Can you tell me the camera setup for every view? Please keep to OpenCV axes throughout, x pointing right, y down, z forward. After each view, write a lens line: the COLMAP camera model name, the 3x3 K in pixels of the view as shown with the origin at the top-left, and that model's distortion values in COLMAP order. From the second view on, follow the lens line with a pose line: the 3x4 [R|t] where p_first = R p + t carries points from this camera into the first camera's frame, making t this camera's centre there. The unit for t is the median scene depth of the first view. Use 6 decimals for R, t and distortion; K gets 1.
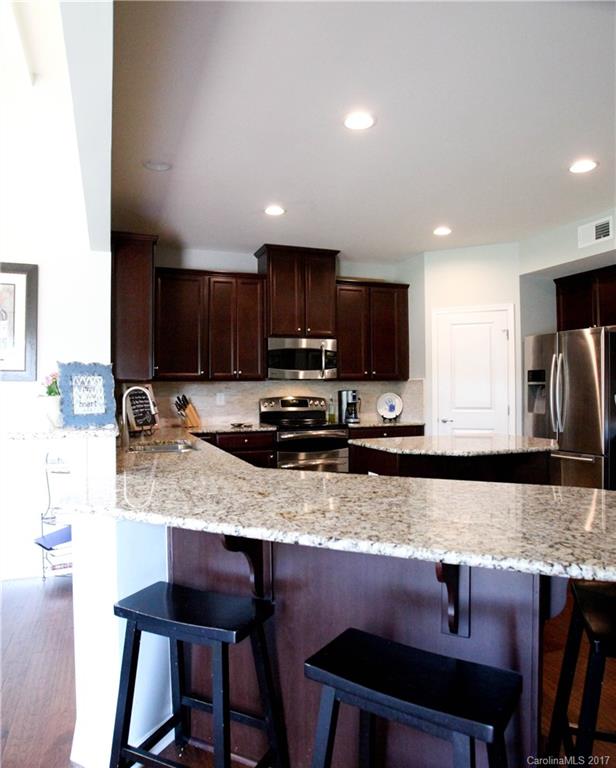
lens RADIAL K [[526.0, 0, 308.0], [0, 526.0, 384.0], [0, 0, 1]] dist [-0.128381, 0.084630]
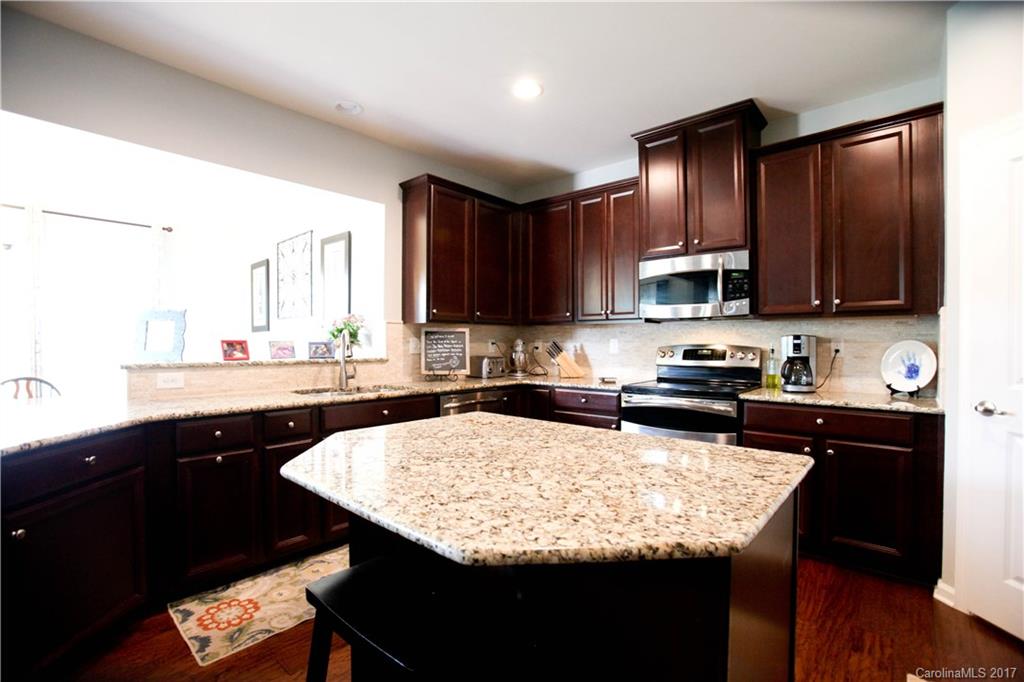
lens RADIAL K [[466.1, 0, 513.0], [0, 466.1, 346.4], [0, 0, 1]] dist [-0.061823, 0.019758]
pose [[0.468137, 0.016695, -0.883498, 0.413260], [0.006577, 0.999728, 0.022376, 0.012451], [0.883631, -0.016286, 0.467900, 0.550410]]
